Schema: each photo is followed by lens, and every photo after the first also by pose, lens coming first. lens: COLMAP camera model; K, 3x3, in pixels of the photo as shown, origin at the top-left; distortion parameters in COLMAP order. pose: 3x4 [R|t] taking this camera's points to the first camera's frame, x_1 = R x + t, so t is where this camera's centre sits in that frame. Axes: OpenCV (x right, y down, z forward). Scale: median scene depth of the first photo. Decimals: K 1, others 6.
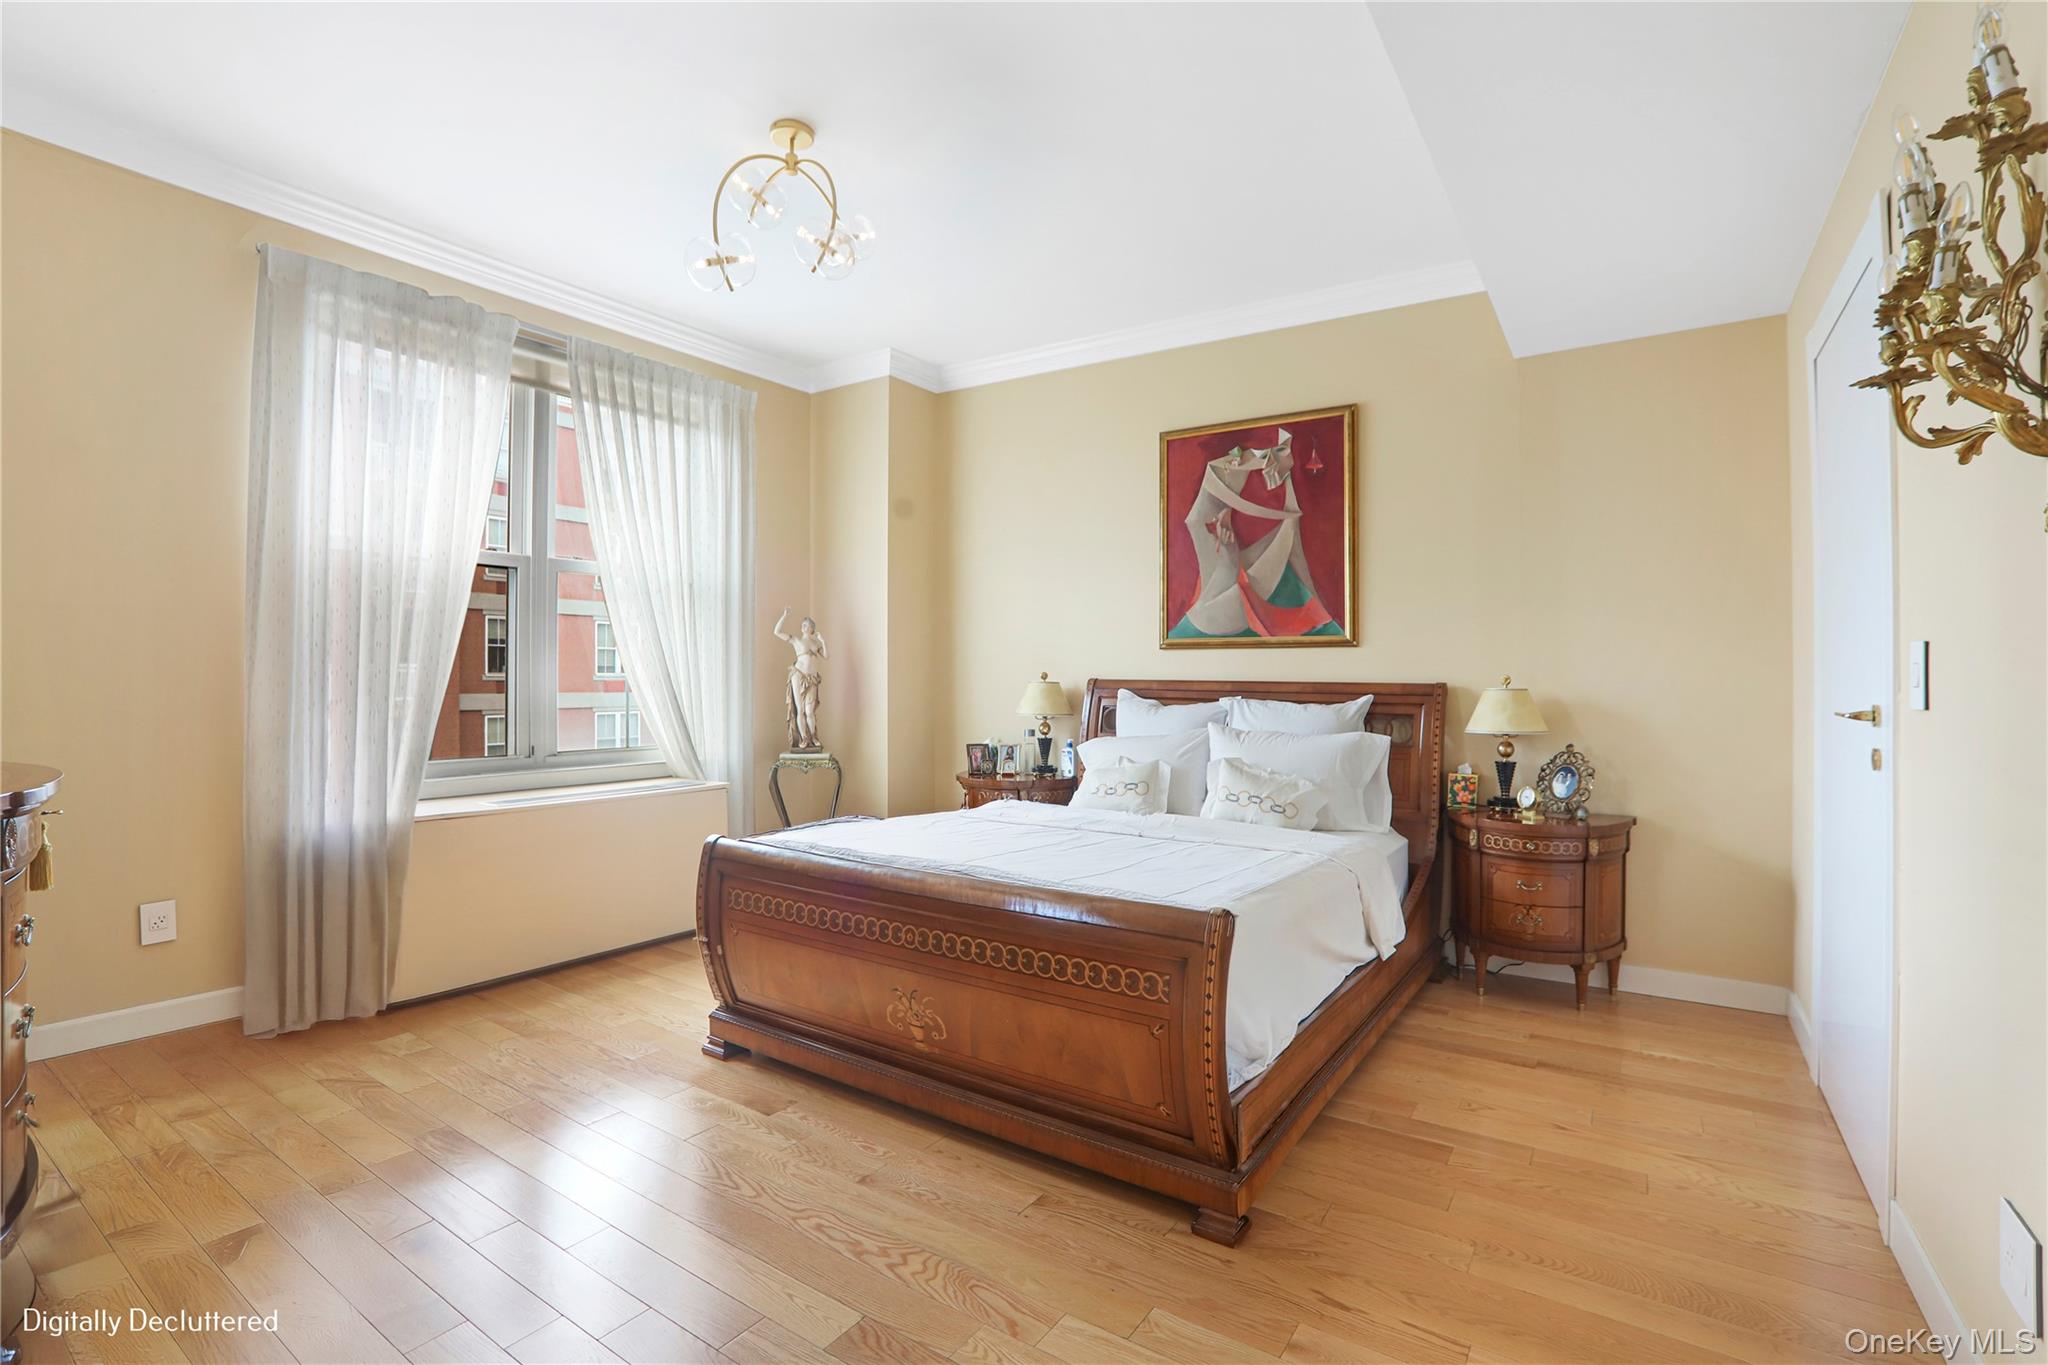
lens RADIAL K [[924.8, 0, 1024.0], [0, 924.8, 682.5], [0, 0, 1]] dist [-0.041045, 0.000287]
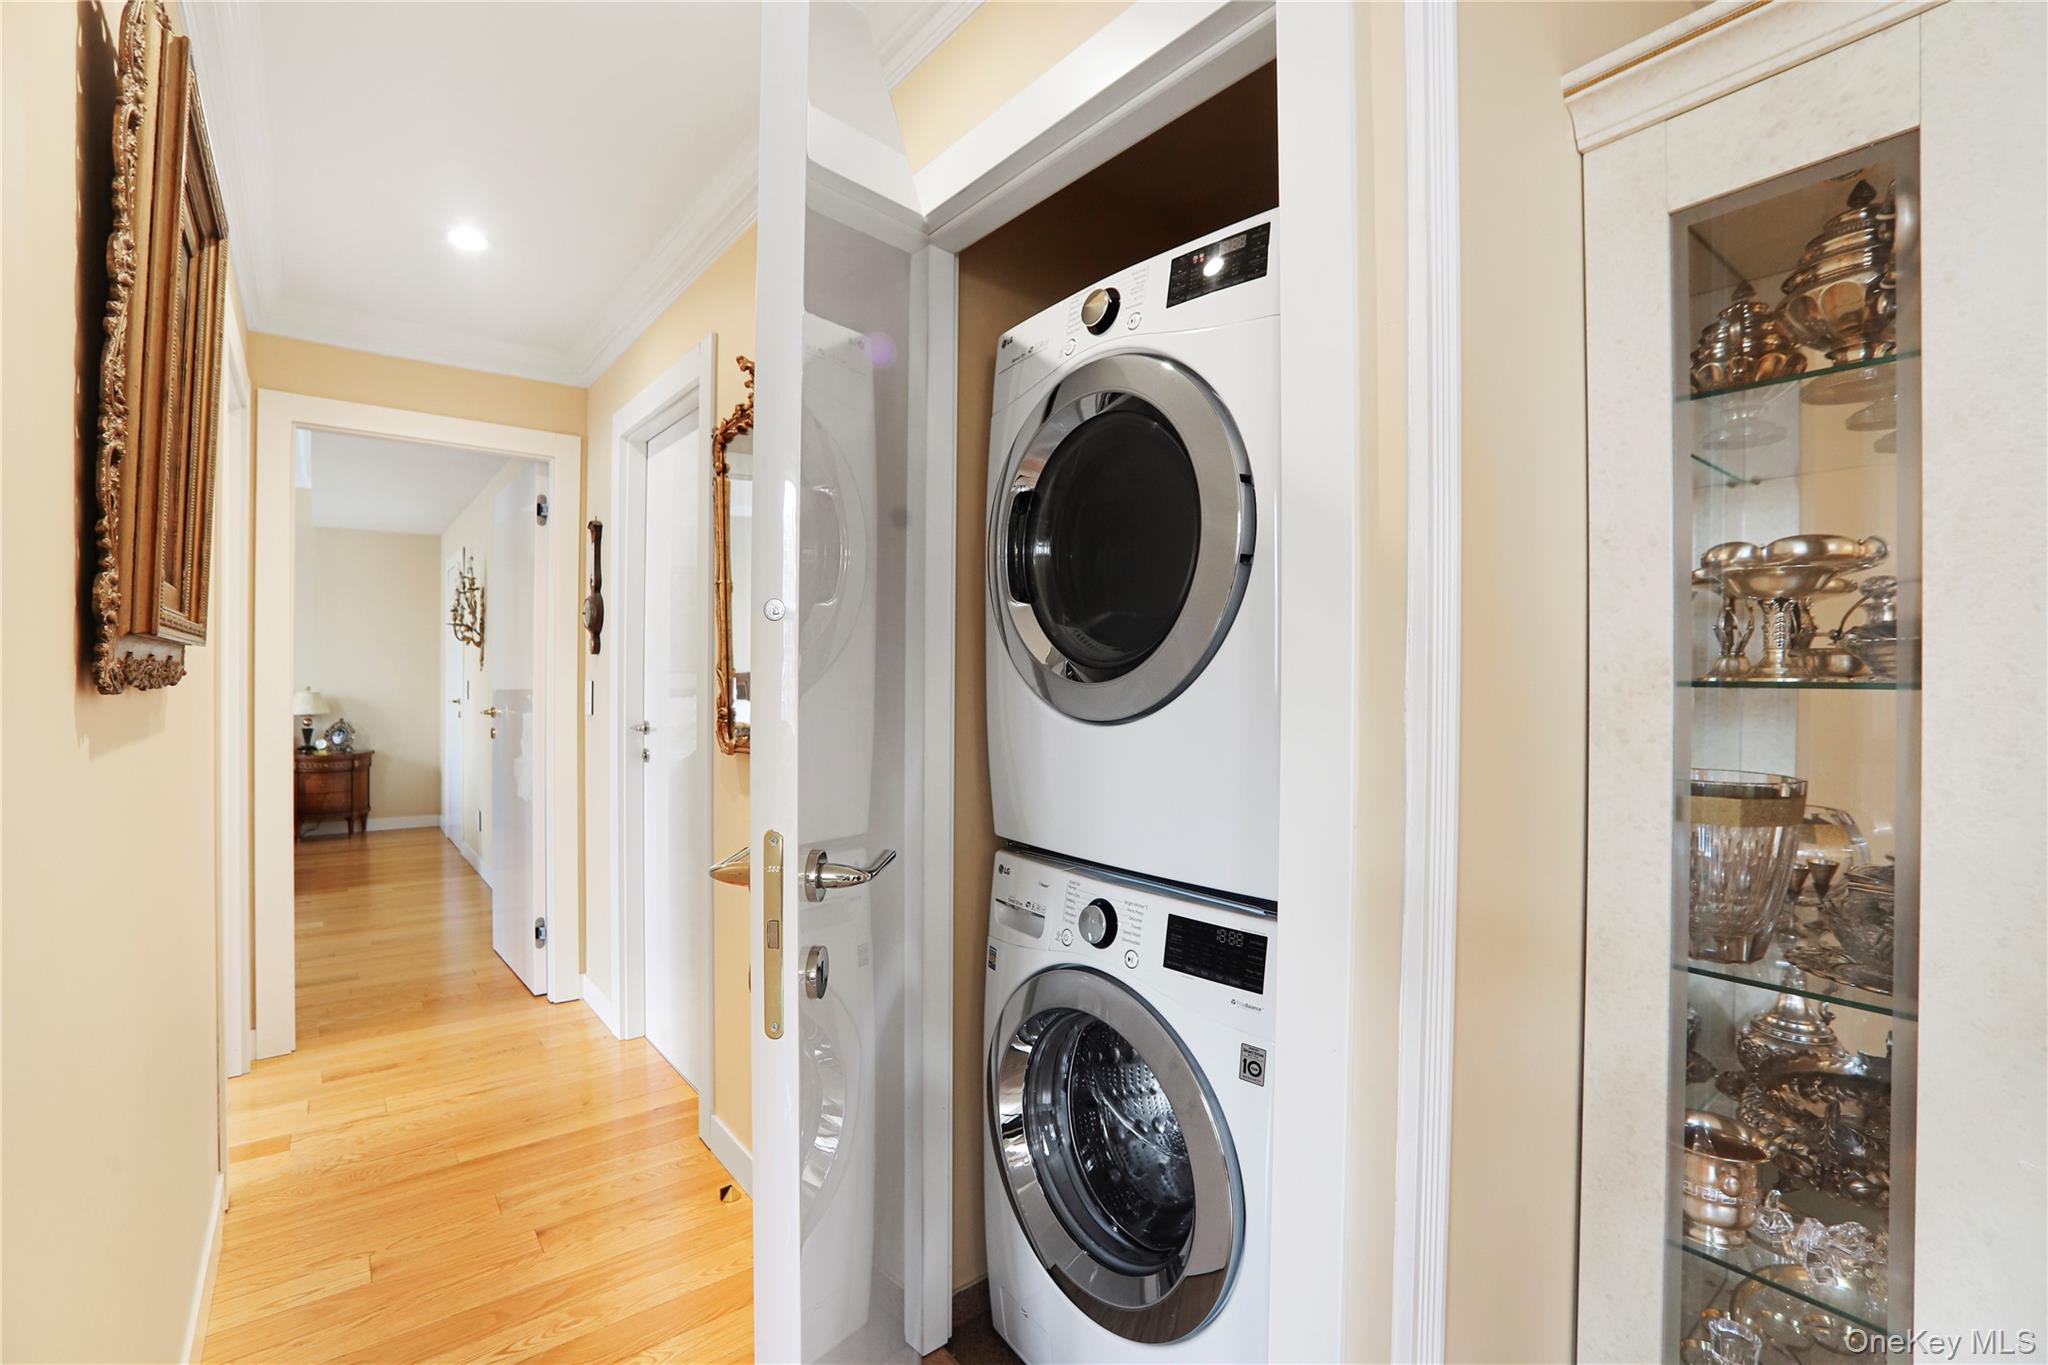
lens RADIAL K [[909.4, 0, 1024.0], [0, 909.4, 682.5], [0, 0, 1]] dist [-0.022130, 0.000863]
pose [[0.303607, -0.002968, 0.952793, -0.902815], [-0.004038, 0.999982, 0.004401, -0.030640], [-0.952789, -0.005184, 0.303590, -1.137664]]
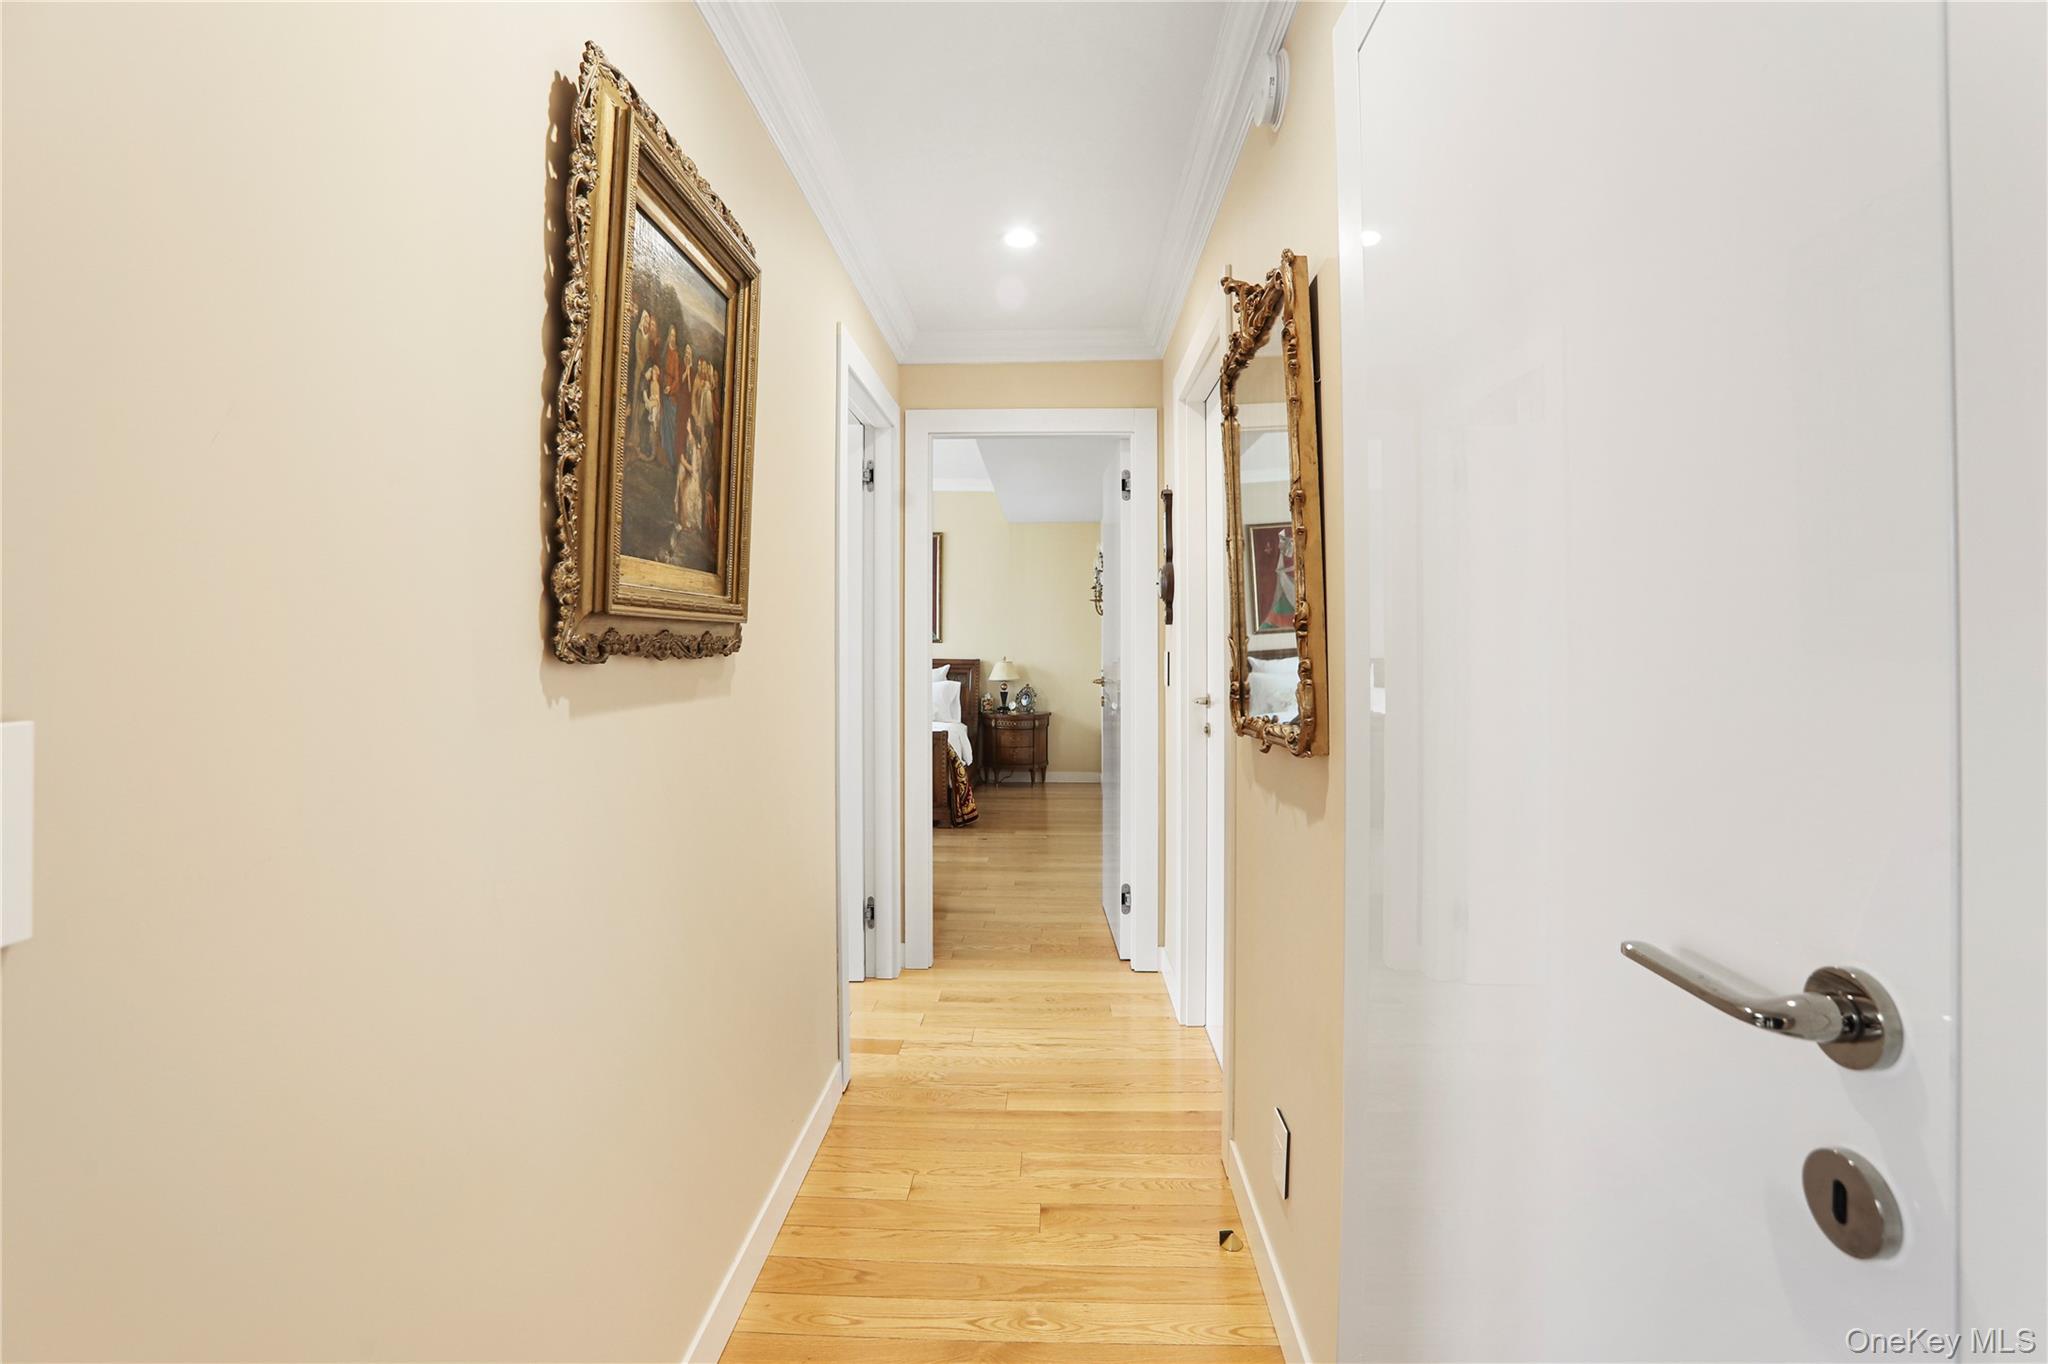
lens RADIAL K [[942.4, 0, 1030.1], [0, 942.4, 640.2], [0, 0, 1]] dist [-0.023470, 0.000344]
pose [[0.847033, 0.004273, 0.531524, -0.756795], [-0.000004, 0.999968, -0.008033, -0.030347], [-0.531541, 0.006802, 0.847005, -1.173566]]
